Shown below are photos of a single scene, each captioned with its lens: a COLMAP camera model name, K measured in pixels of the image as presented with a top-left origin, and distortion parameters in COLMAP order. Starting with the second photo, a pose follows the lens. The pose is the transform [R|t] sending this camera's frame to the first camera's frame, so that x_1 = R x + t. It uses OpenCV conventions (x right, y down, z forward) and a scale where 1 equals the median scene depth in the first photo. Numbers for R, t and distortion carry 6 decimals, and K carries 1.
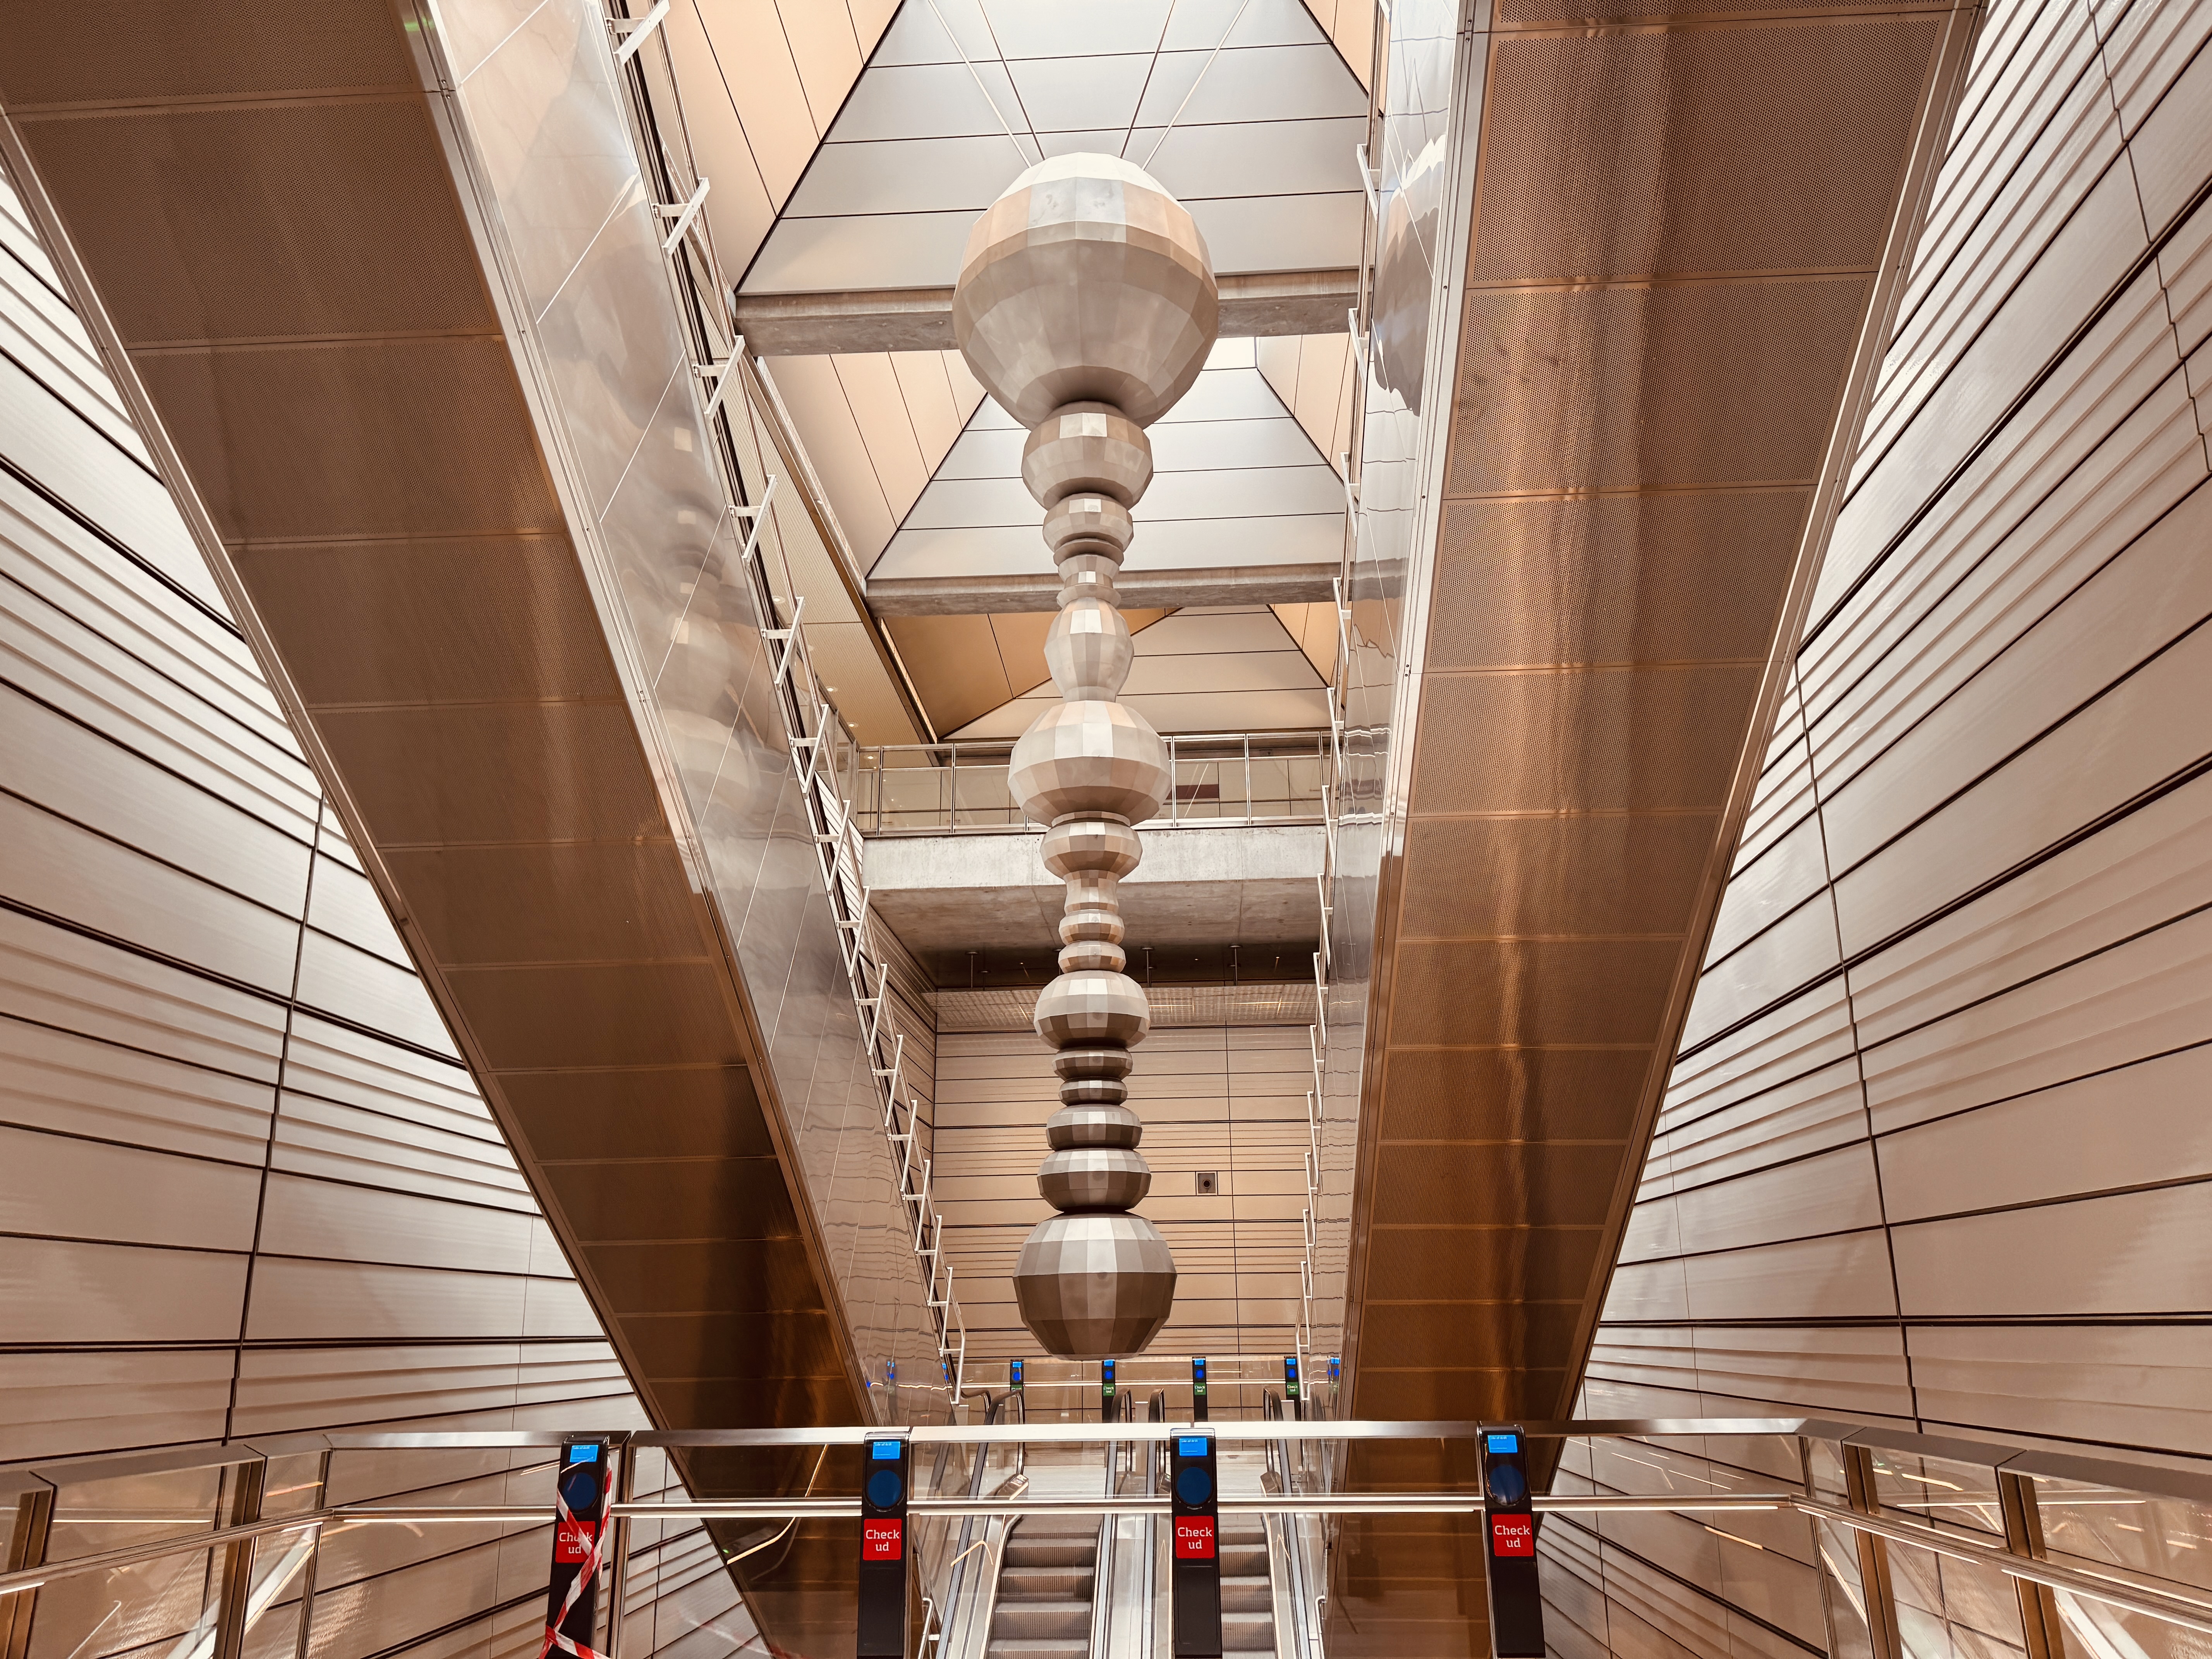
lens RADIAL K [[1575.0, 0, 1127.5], [0, 1575.0, 823.5], [0, 0, 1]] dist [0.065472, -0.050420]
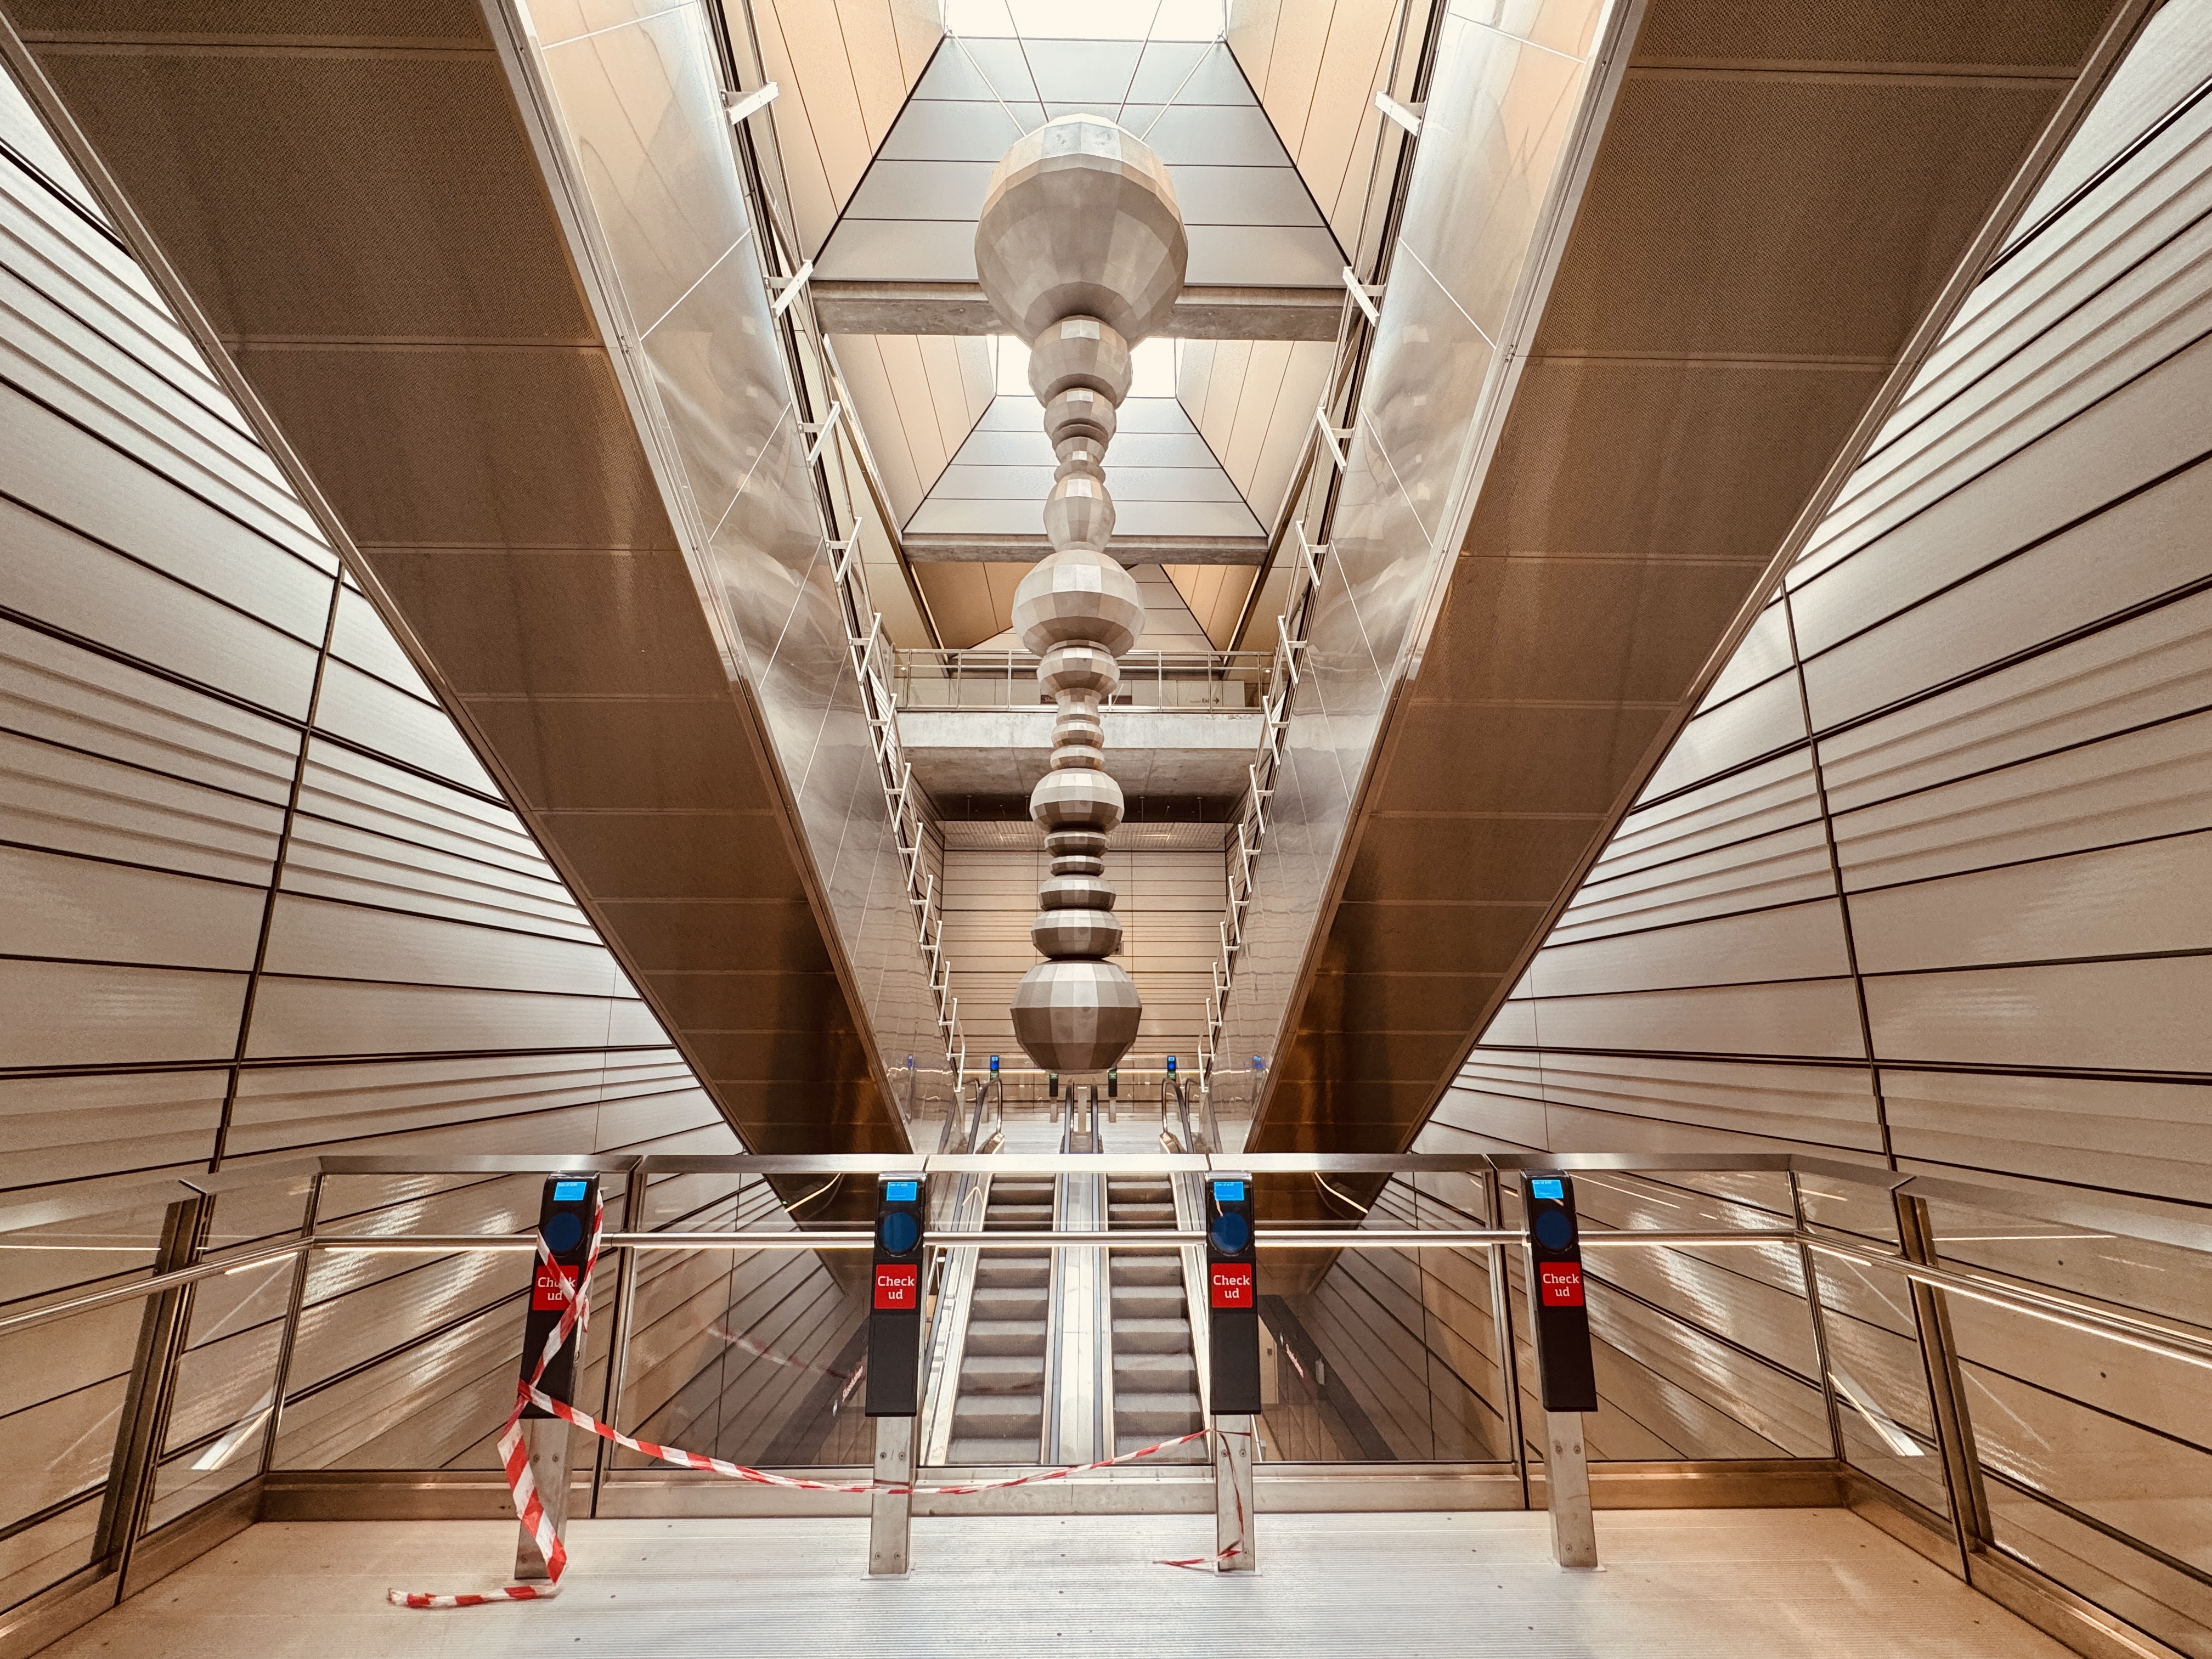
lens RADIAL K [[883.5, 0, 1108.8], [0, 883.5, 829.3], [0, 0, 1]] dist [-0.000997, 0.001850]
pose [[0.997323, 0.029323, 0.066985, -0.044523], [-0.034814, 0.995996, 0.082336, 0.084226], [-0.064302, -0.084447, 0.994351, 0.310063]]
